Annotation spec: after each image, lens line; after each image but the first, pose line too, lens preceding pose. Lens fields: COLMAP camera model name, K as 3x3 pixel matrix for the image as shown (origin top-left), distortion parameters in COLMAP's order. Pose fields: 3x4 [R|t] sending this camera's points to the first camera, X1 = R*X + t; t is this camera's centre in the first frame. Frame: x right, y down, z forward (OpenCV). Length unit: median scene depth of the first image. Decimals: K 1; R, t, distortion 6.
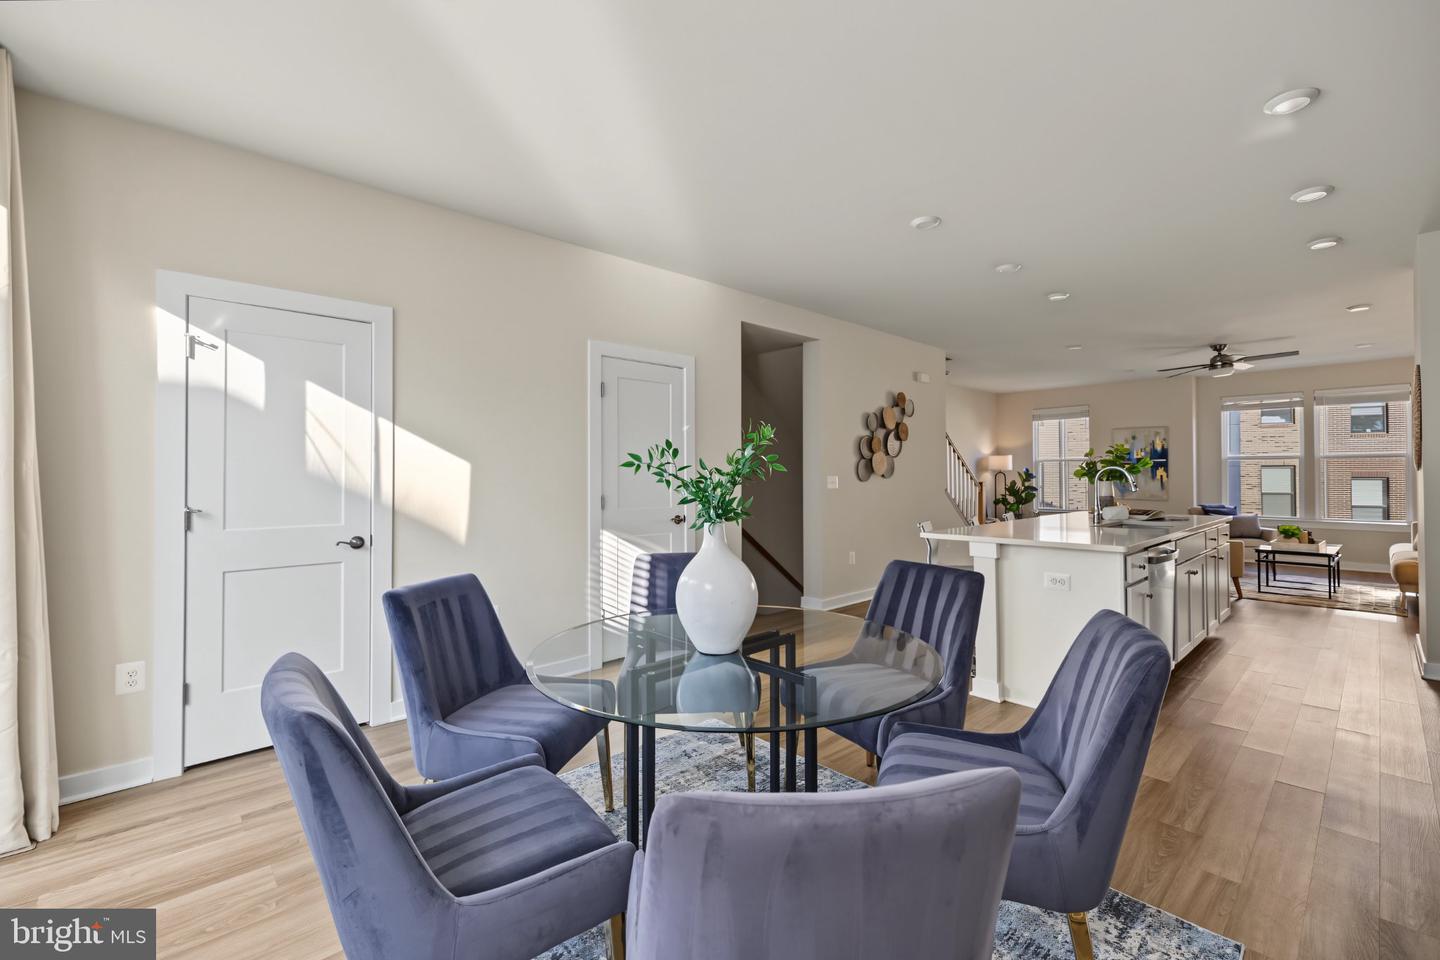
lens RADIAL K [[608.7, 0, 718.6], [0, 608.7, 469.4], [0, 0, 1]] dist [0.000730, 0.000198]
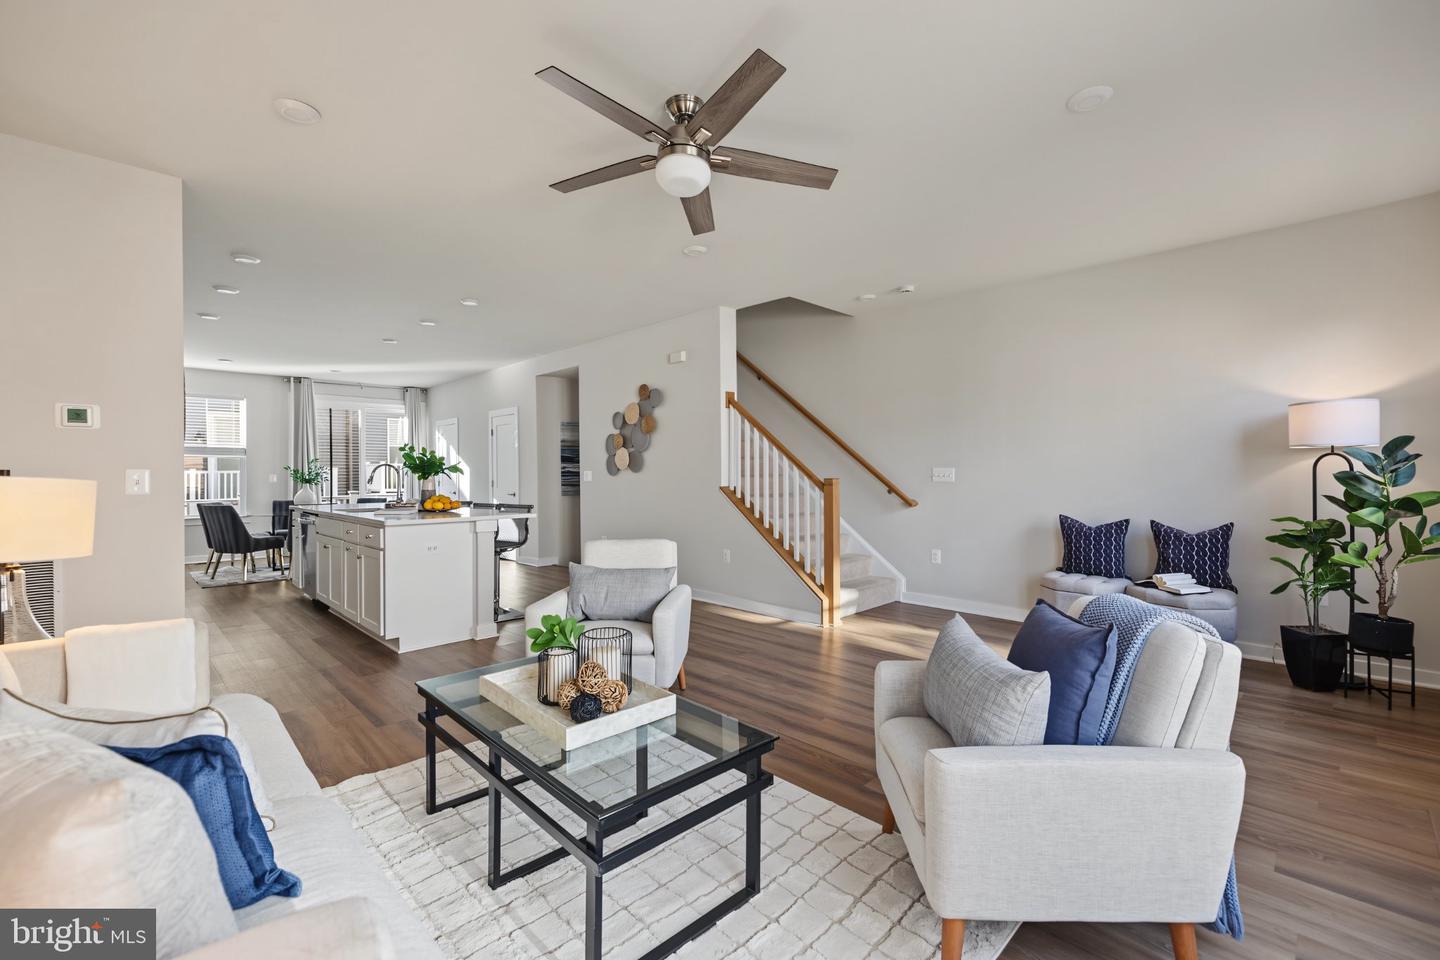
lens RADIAL K [[609.6, 0, 719.7], [0, 609.6, 473.0], [0, 0, 1]] dist [0.000073, -0.000930]
pose [[0.033515, 0.000648, -0.999438, 1.238429], [0.018138, 0.999835, 0.001256, 0.016376], [0.999274, -0.018170, 0.033498, 1.050438]]
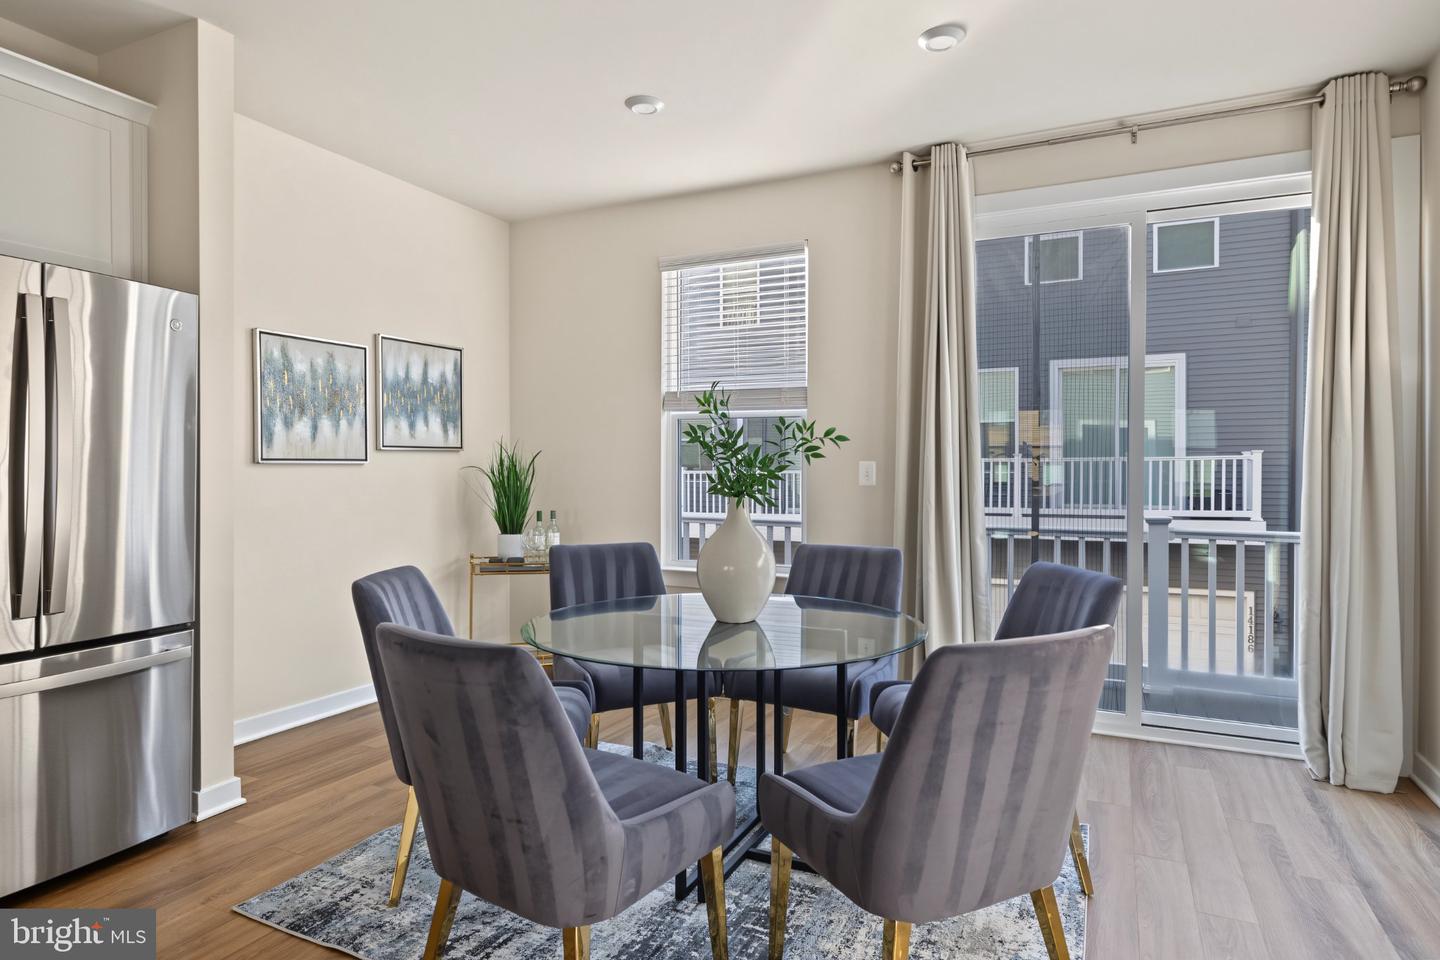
lens RADIAL K [[840.1, 0, 720.0], [0, 840.1, 480.0], [0, 0, 1]] dist [0.024504, -0.000816]
pose [[-0.927980, 0.008009, -0.372544, 0.151275], [0.007535, 0.999968, 0.002726, 0.015756], [0.372553, -0.000277, -0.928011, 0.635653]]
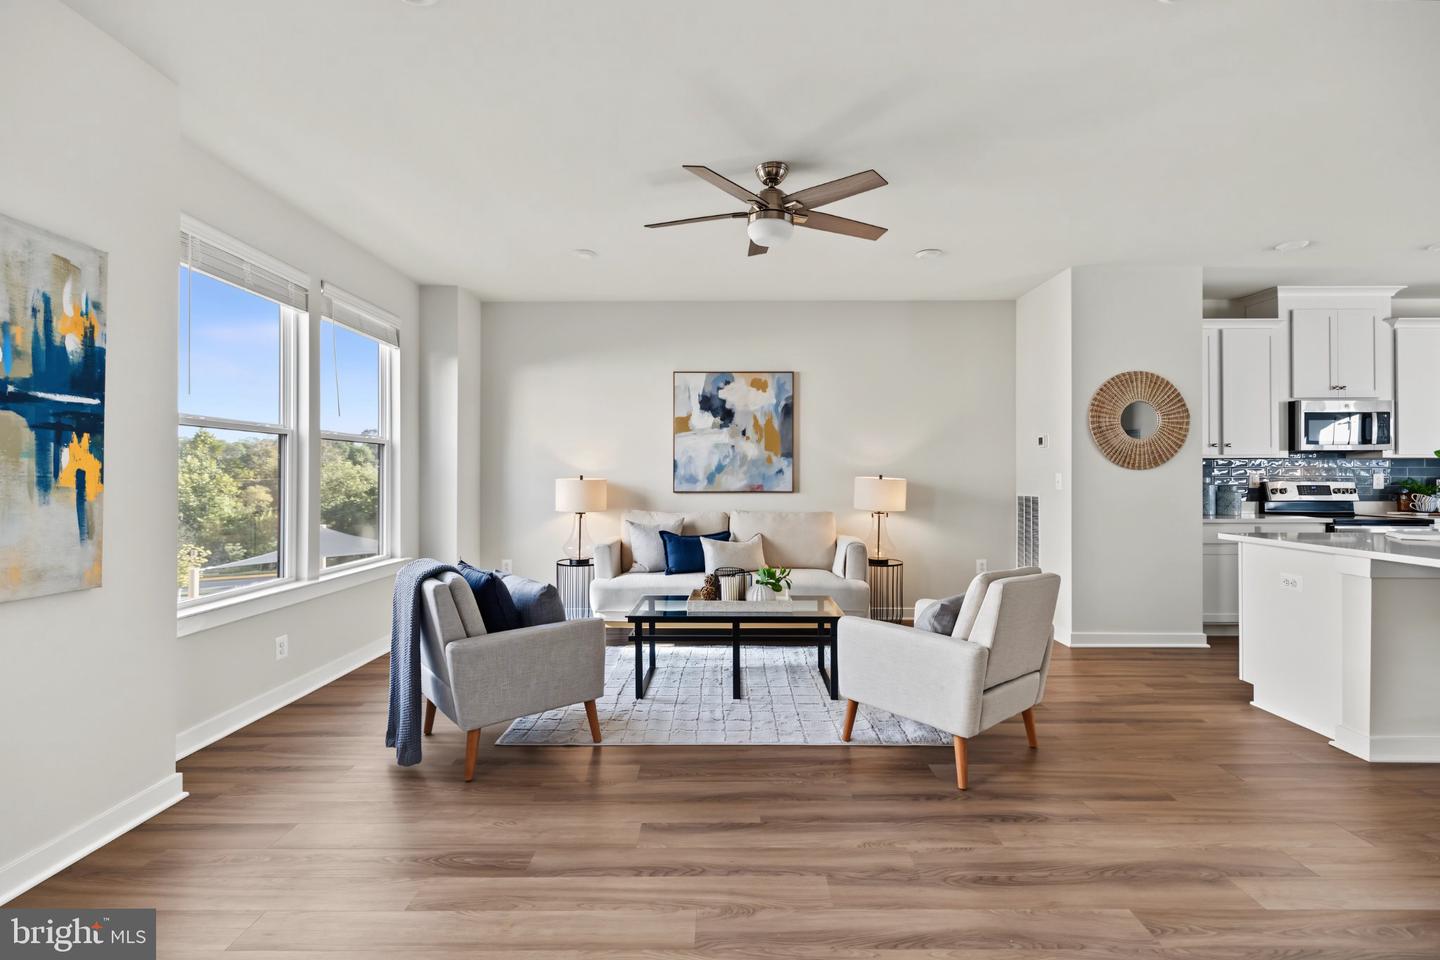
lens RADIAL K [[608.7, 0, 718.6], [0, 608.7, 469.4], [0, 0, 1]] dist [0.000730, 0.000198]
pose [[-0.730235, 0.006081, 0.683169, 0.582158], [-0.006932, 0.999843, -0.016309, 0.015785], [-0.683161, -0.016645, -0.730078, 1.398394]]
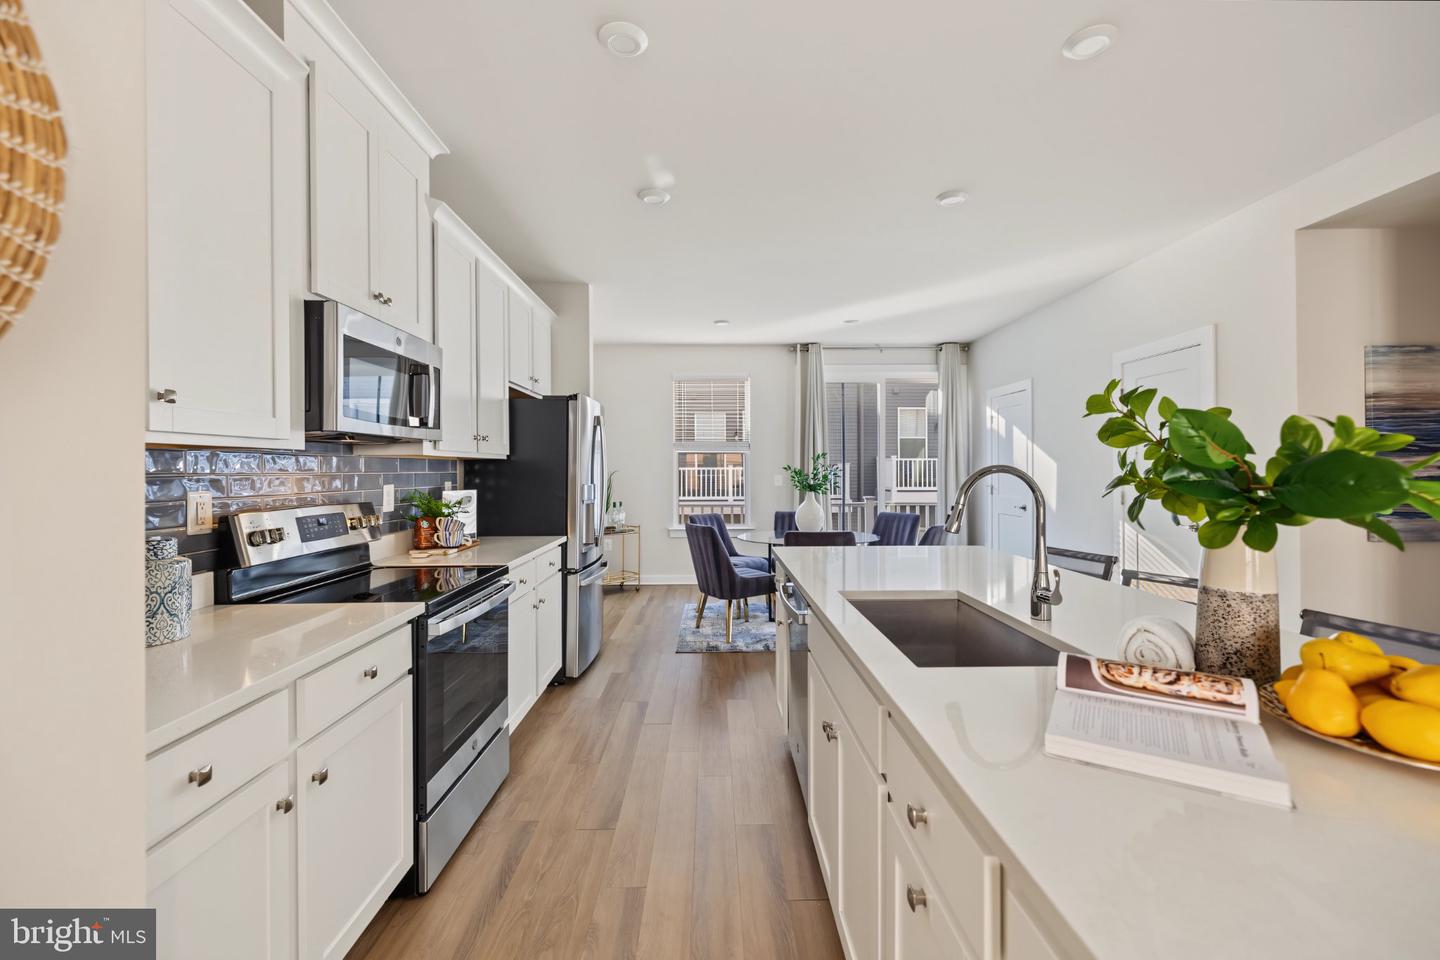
lens RADIAL K [[609.6, 0, 719.7], [0, 609.6, 473.0], [0, 0, 1]] dist [0.000073, -0.000930]
pose [[-0.670355, 0.009669, -0.741977, 0.662365], [0.015555, 0.999878, -0.001024, -0.001369], [0.741877, -0.012227, -0.670424, 0.710563]]
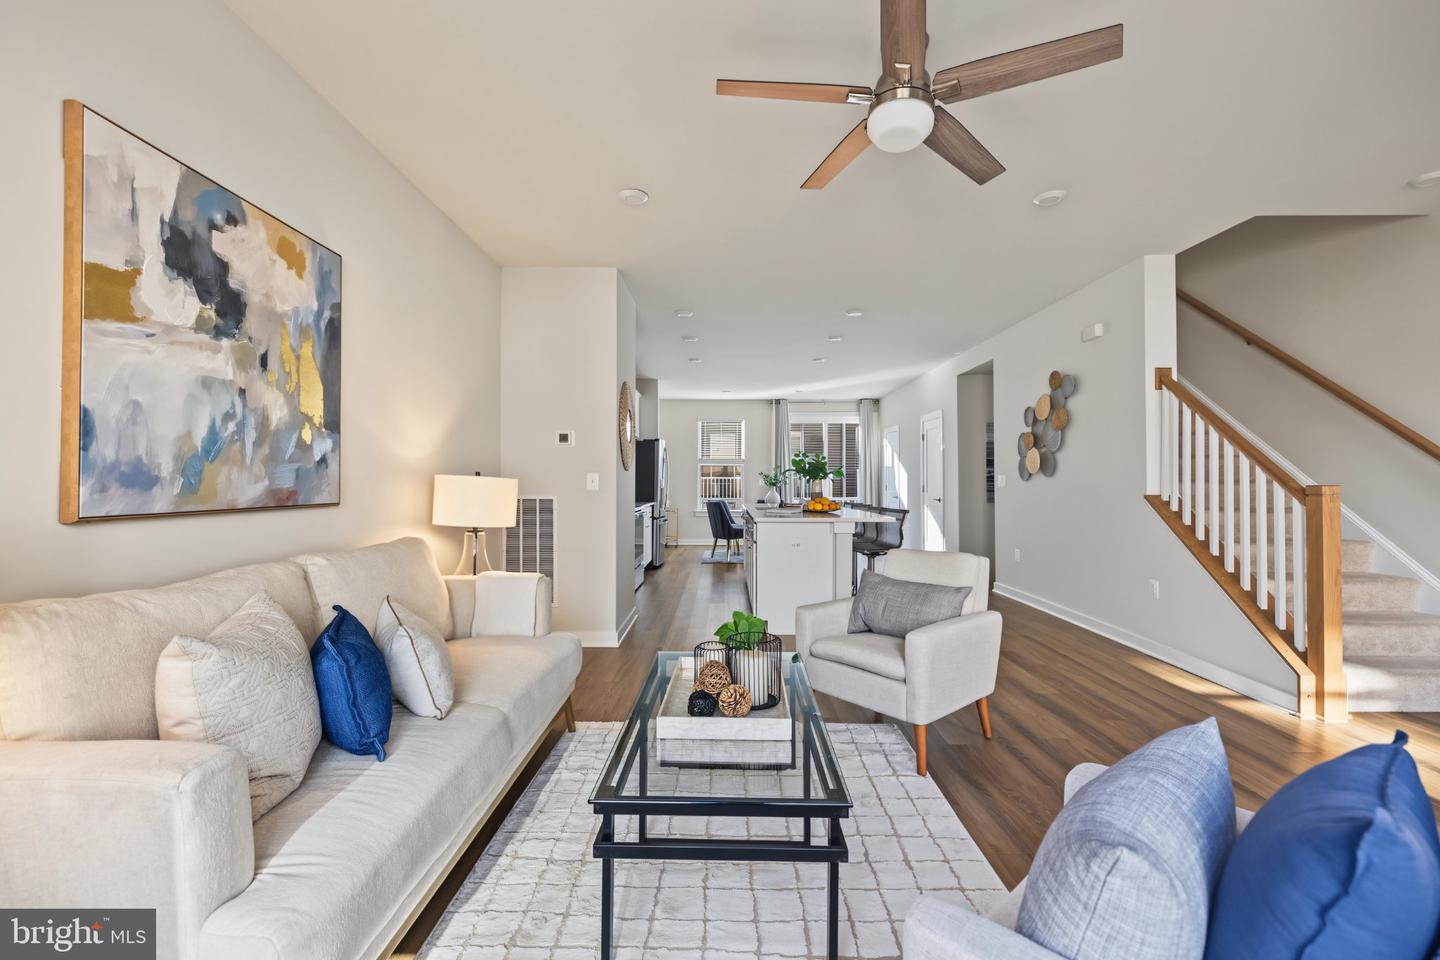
lens RADIAL K [[612.5, 0, 721.4], [0, 612.5, 473.8], [0, 0, 1]] dist [0.000688, -0.000333]
pose [[-0.685739, -0.007970, -0.727803, 1.160627], [0.009888, 0.999746, -0.020265, 0.022444], [0.727780, -0.021093, -0.685486, 1.192794]]
